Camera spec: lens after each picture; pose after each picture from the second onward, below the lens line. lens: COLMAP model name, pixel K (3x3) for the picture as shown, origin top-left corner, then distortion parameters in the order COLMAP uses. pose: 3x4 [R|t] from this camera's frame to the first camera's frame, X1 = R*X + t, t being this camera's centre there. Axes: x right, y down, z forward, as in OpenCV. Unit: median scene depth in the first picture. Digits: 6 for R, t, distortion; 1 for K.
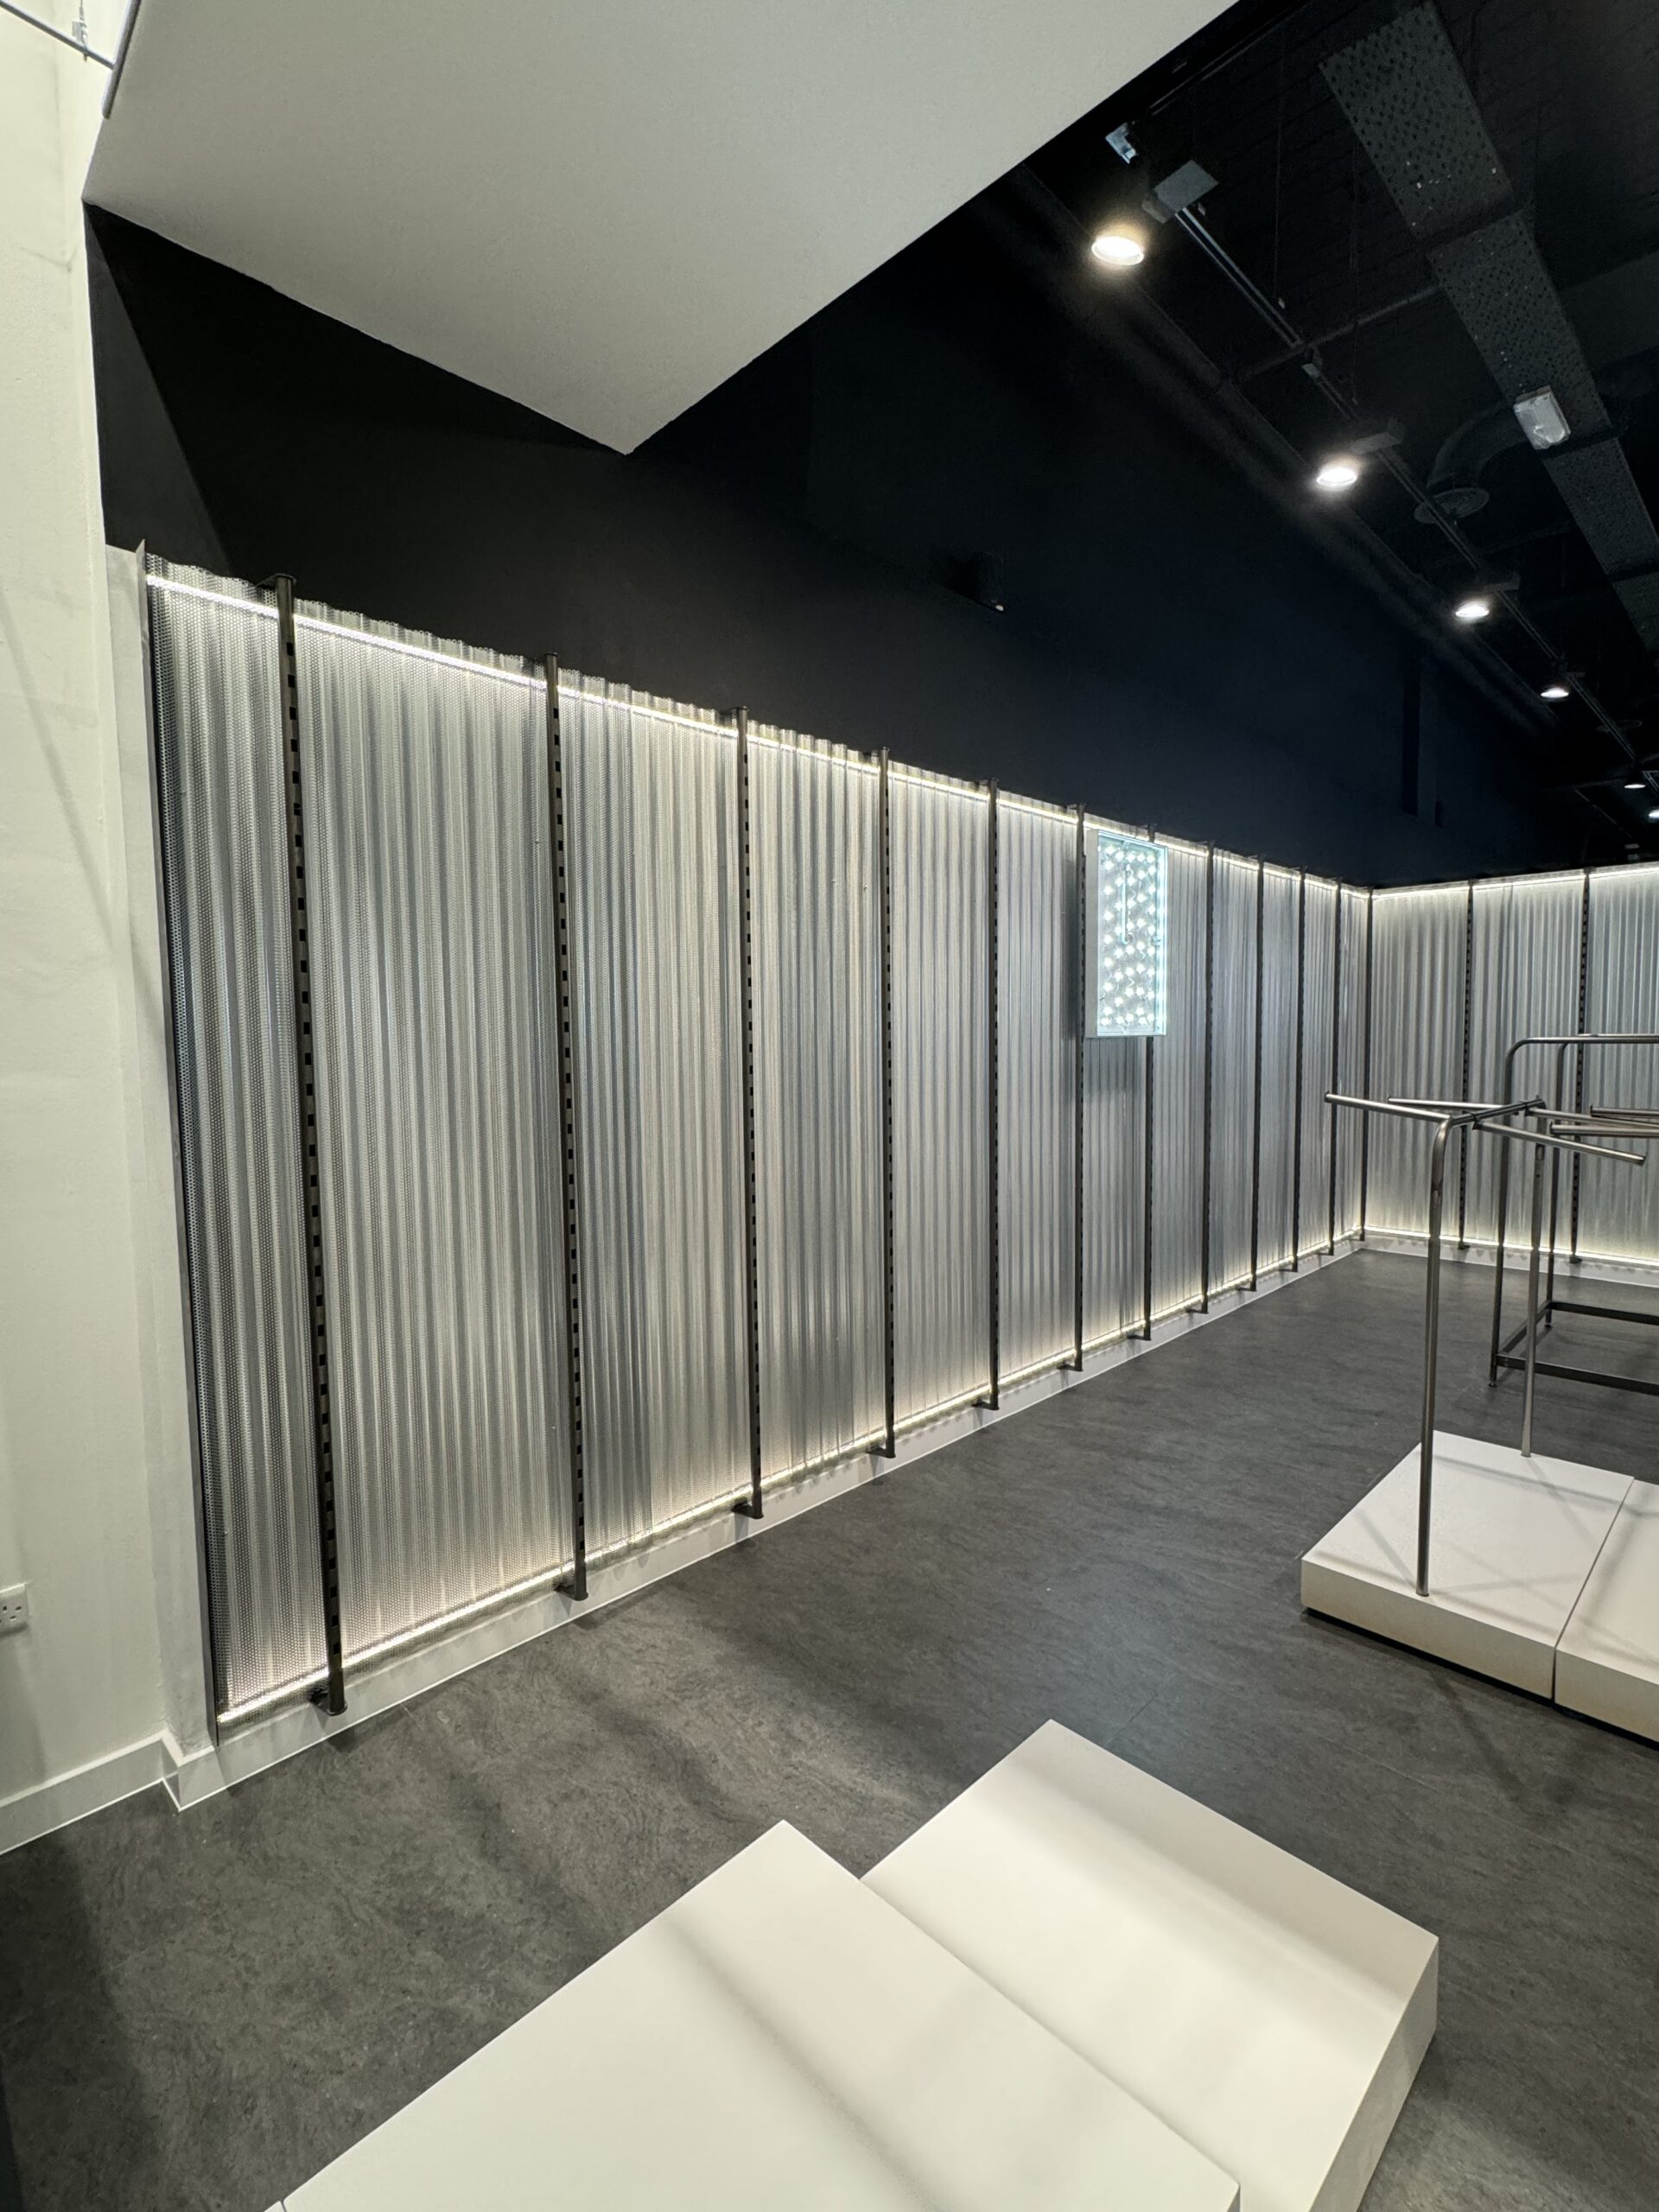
lens RADIAL K [[1010.4, 0, 827.4], [0, 1010.4, 1103.3], [0, 0, 1]] dist [0.001666, -0.000437]
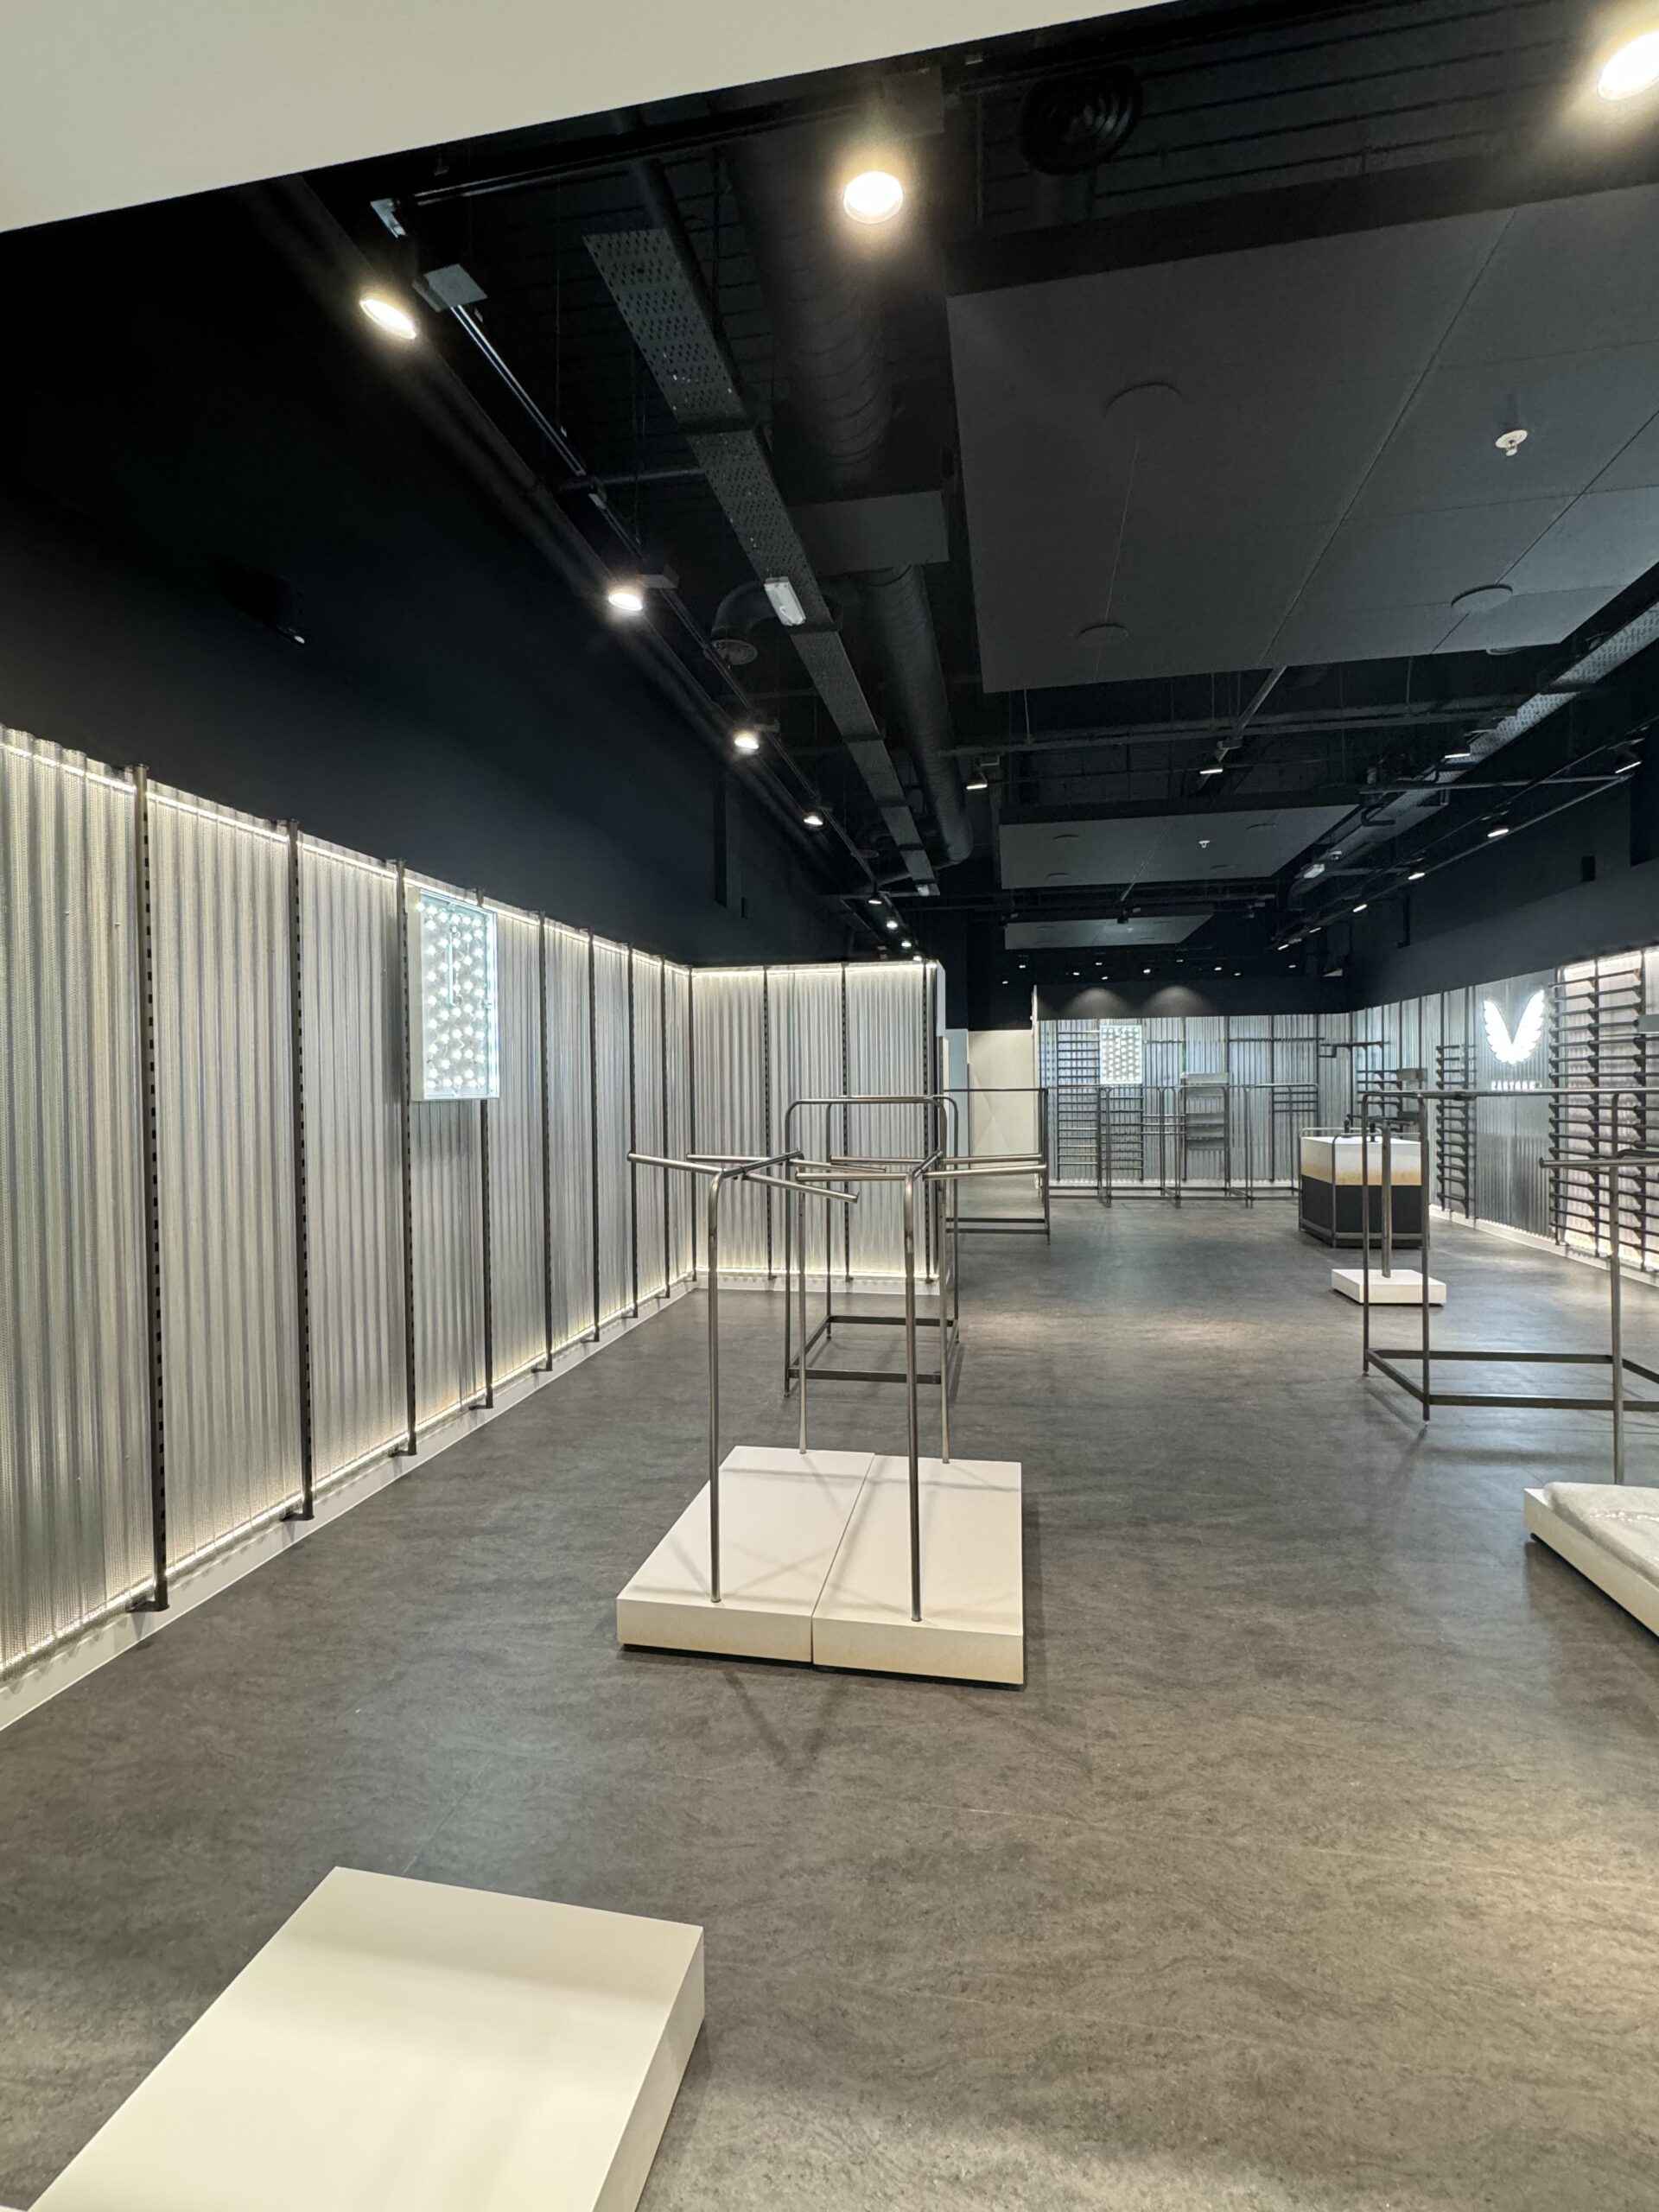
lens RADIAL K [[1010.4, 0, 827.6], [0, 1010.4, 1105.3], [0, 0, 1]] dist [0.001666, -0.000437]
pose [[0.824387, -0.007169, 0.565982, 0.045850], [0.038974, 0.998266, -0.044124, -0.004039], [-0.564684, 0.058434, 0.823236, -0.012962]]
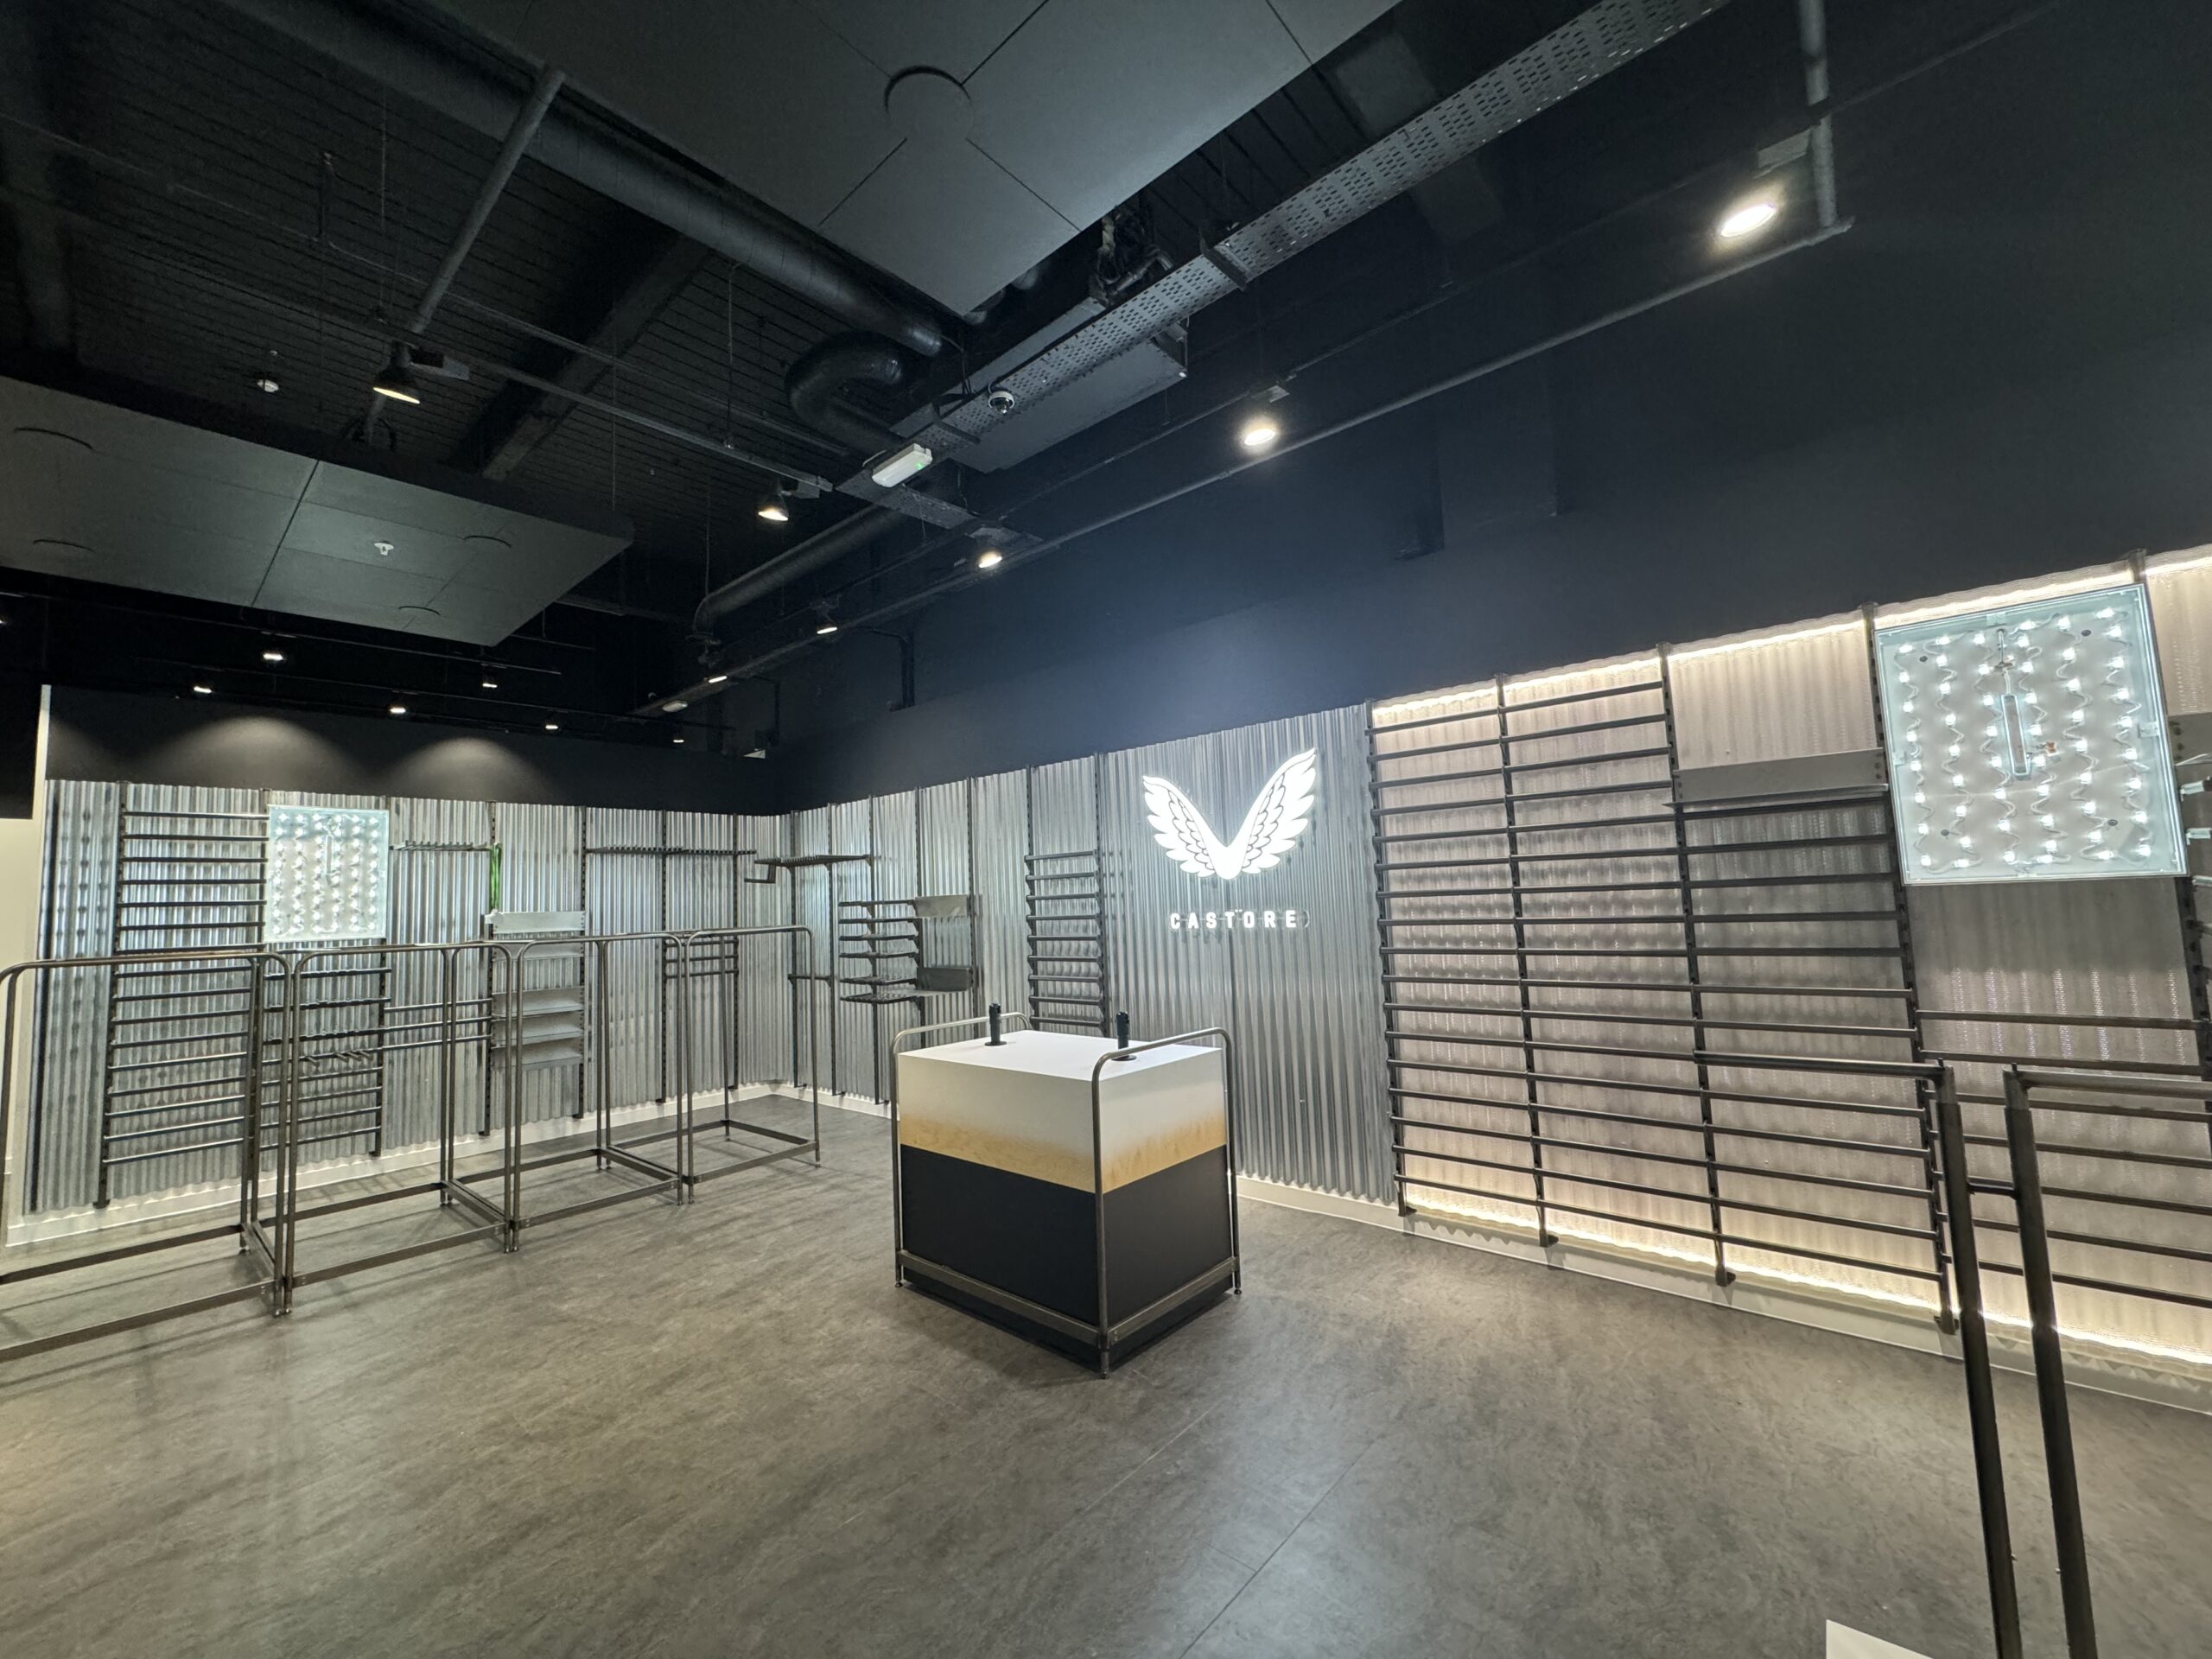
lens RADIAL K [[887.5, 0, 1108.1], [0, 887.5, 830.0], [0, 0, 1]] dist [-0.002949, -0.000111]
pose [[-0.059932, 0.097090, 0.993469, 1.072545], [0.105346, 0.990316, -0.090427, -0.083866], [-0.992628, 0.099239, -0.069580, 0.870323]]
